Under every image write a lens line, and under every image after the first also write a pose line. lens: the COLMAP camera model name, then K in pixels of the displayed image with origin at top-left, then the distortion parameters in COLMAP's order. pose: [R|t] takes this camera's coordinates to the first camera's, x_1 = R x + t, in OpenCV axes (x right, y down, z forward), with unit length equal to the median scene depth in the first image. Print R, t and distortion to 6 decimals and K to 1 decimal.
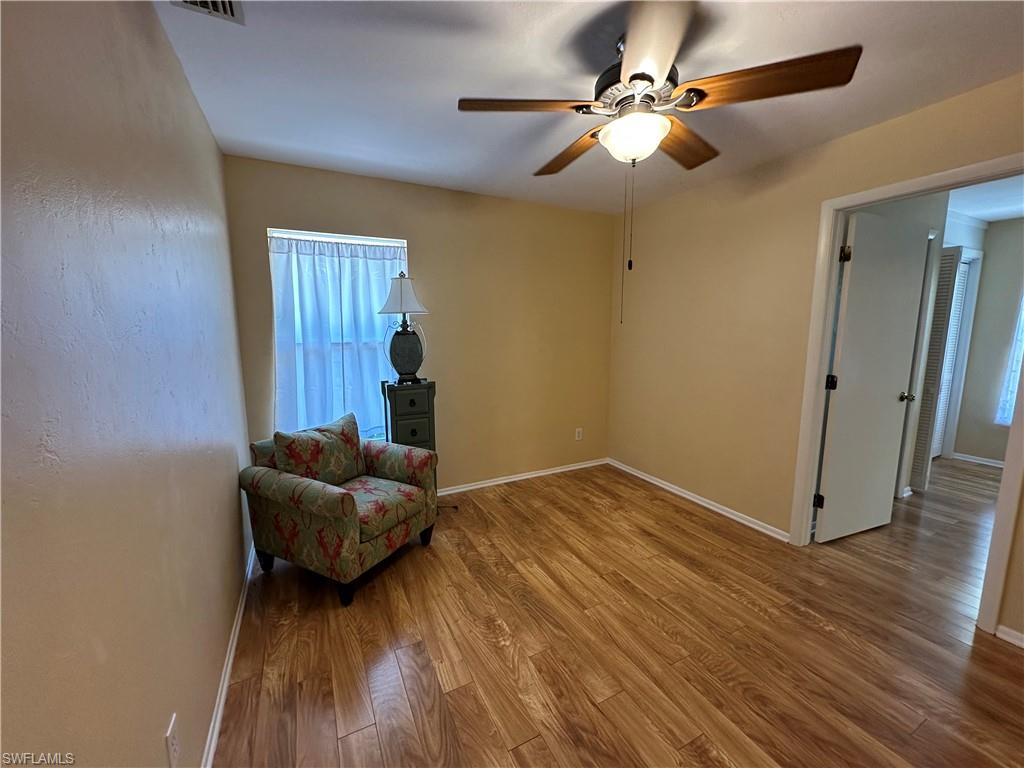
lens RADIAL K [[408.9, 0, 512.1], [0, 408.9, 382.1], [0, 0, 1]] dist [-0.000619, 0.000039]
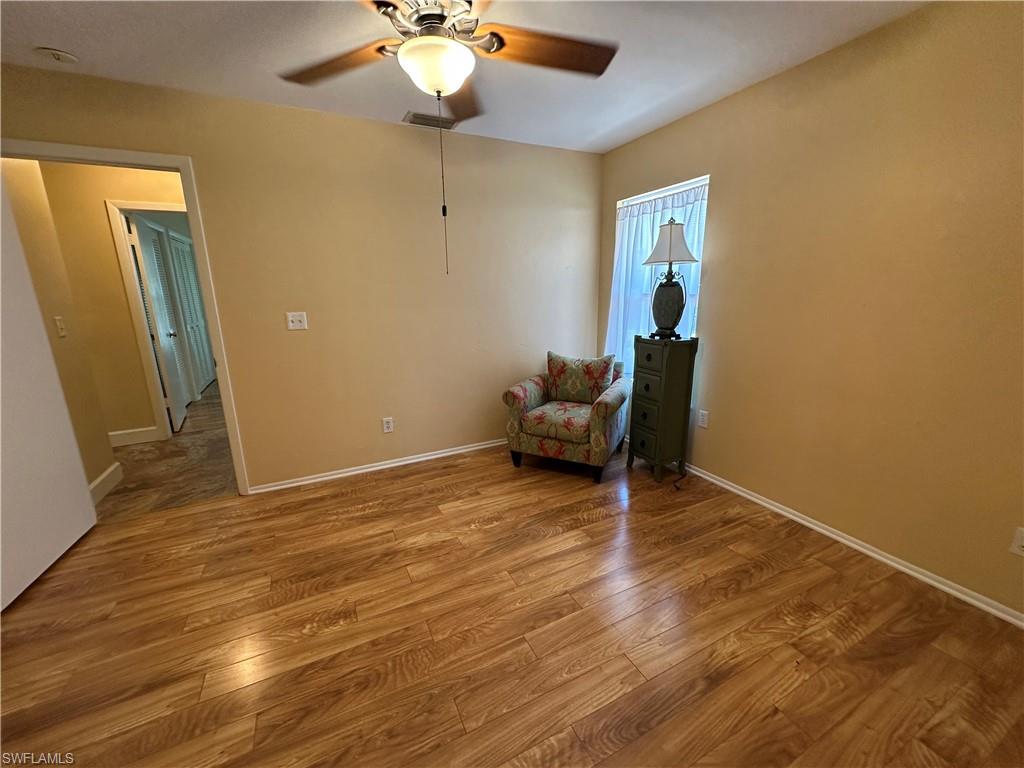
lens RADIAL K [[408.9, 0, 512.1], [0, 408.9, 382.1], [0, 0, 1]] dist [-0.000619, 0.000039]
pose [[-0.018440, 0.228115, -0.973459, 0.968923], [-0.118132, 0.966308, 0.228677, -0.102311], [0.992827, 0.119213, 0.009129, 0.891054]]
